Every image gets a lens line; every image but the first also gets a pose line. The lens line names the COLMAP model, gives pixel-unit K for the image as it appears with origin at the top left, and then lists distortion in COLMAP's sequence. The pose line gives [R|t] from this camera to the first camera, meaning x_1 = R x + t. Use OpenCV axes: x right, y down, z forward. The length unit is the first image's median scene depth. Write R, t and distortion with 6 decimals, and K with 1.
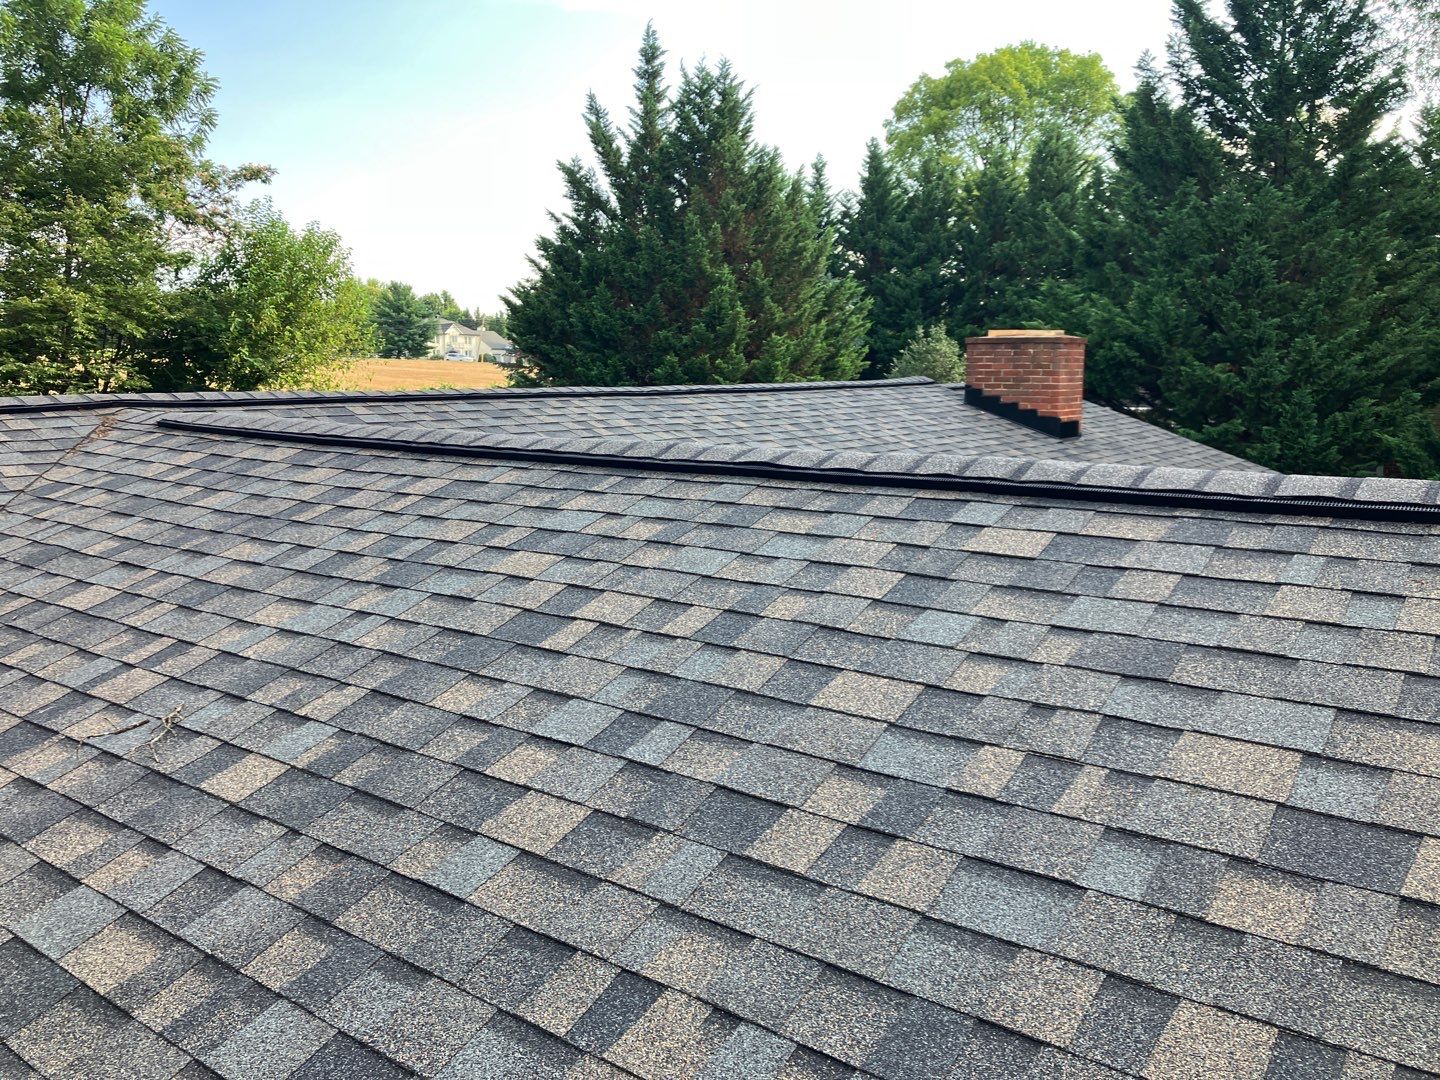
lens RADIAL K [[1149.5, 0, 721.5], [0, 1149.5, 522.3], [0, 0, 1]] dist [0.046394, -0.055840]
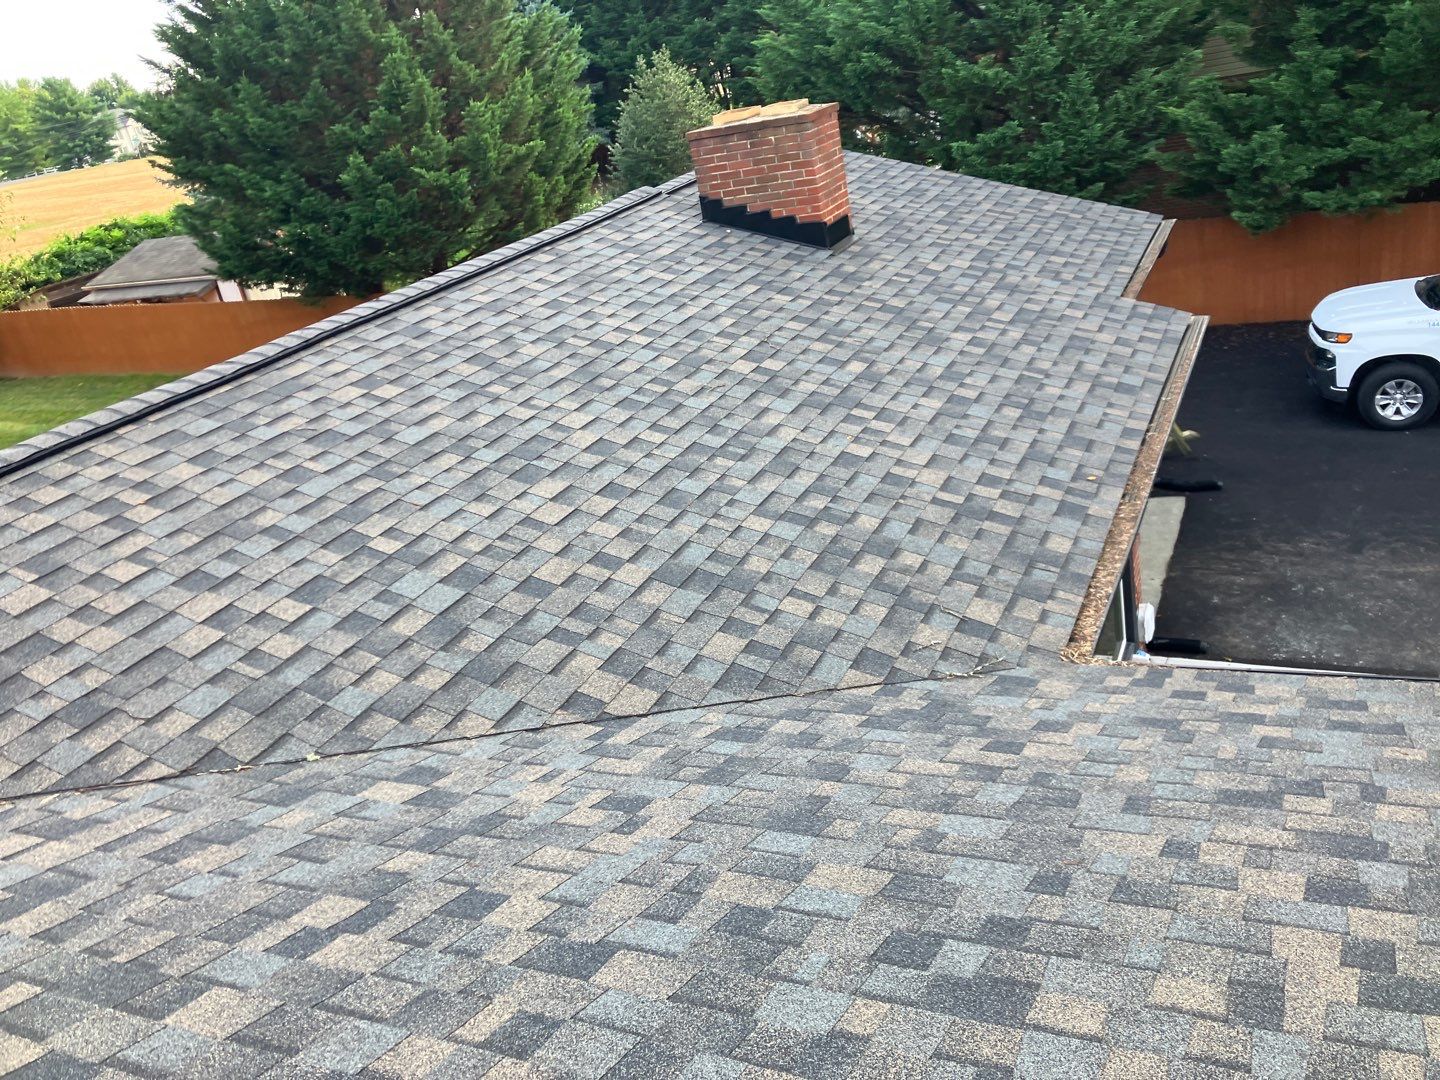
lens RADIAL K [[1190.5, 0, 720.0], [0, 1190.5, 540.0], [0, 0, 1]] dist [0.126471, -0.253392]
pose [[0.958528, -0.251741, 0.133605, 0.036361], [0.215921, 0.947438, 0.236090, -0.052821], [-0.186016, -0.197451, 0.962503, 0.110602]]
